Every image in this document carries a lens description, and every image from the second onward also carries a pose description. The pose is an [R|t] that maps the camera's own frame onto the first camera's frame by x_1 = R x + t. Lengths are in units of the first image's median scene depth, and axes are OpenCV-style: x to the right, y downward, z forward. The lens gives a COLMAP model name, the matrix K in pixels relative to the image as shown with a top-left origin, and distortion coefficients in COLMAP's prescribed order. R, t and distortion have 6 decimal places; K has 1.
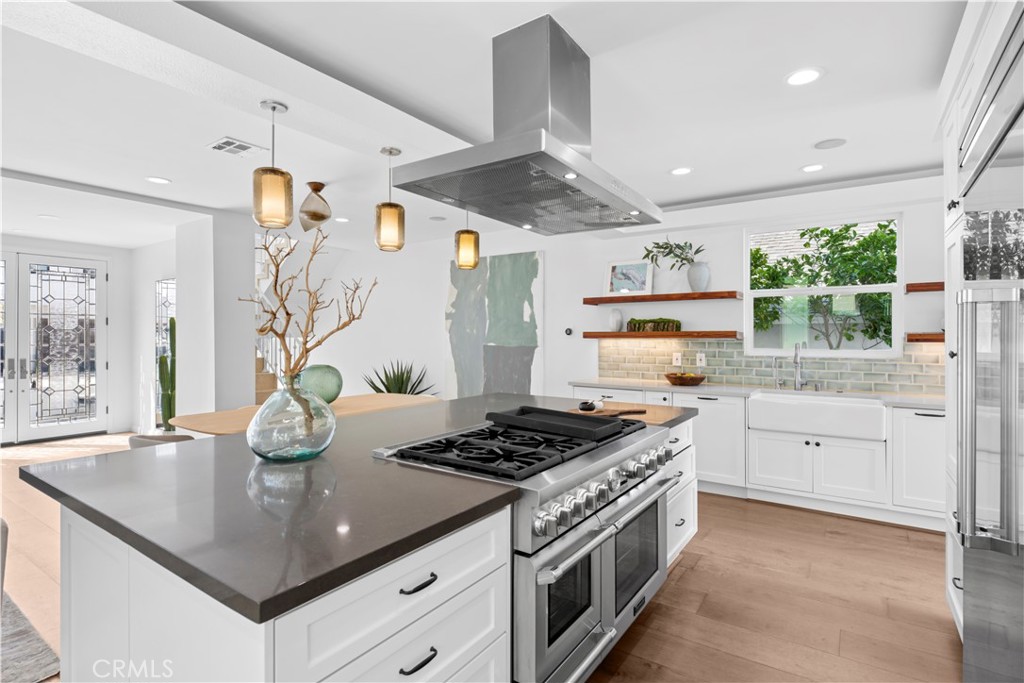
lens RADIAL K [[504.4, 0, 512.0], [0, 504.4, 337.3], [0, 0, 1]] dist [-0.000316, -0.000449]
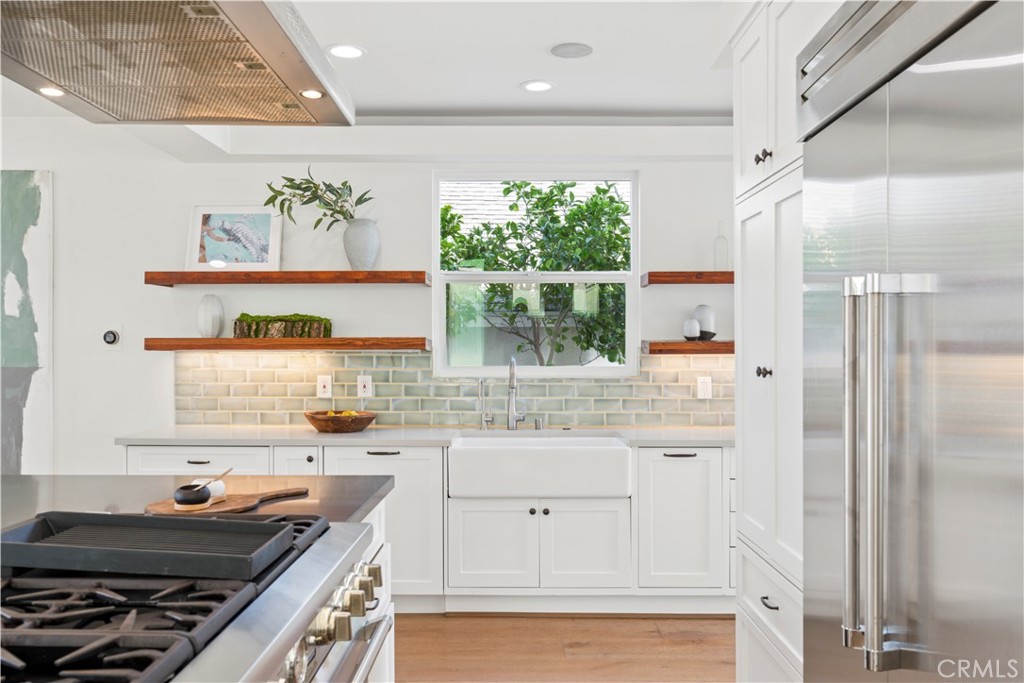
lens RADIAL K [[824.7, 0, 509.6], [0, 824.7, 347.8], [0, 0, 1]] dist [-0.001368, 0.007383]
pose [[0.827833, -0.002755, 0.560968, -0.026152], [0.002965, 0.999995, 0.000536, -0.000466], [-0.560967, 0.001219, 0.827837, 0.126601]]
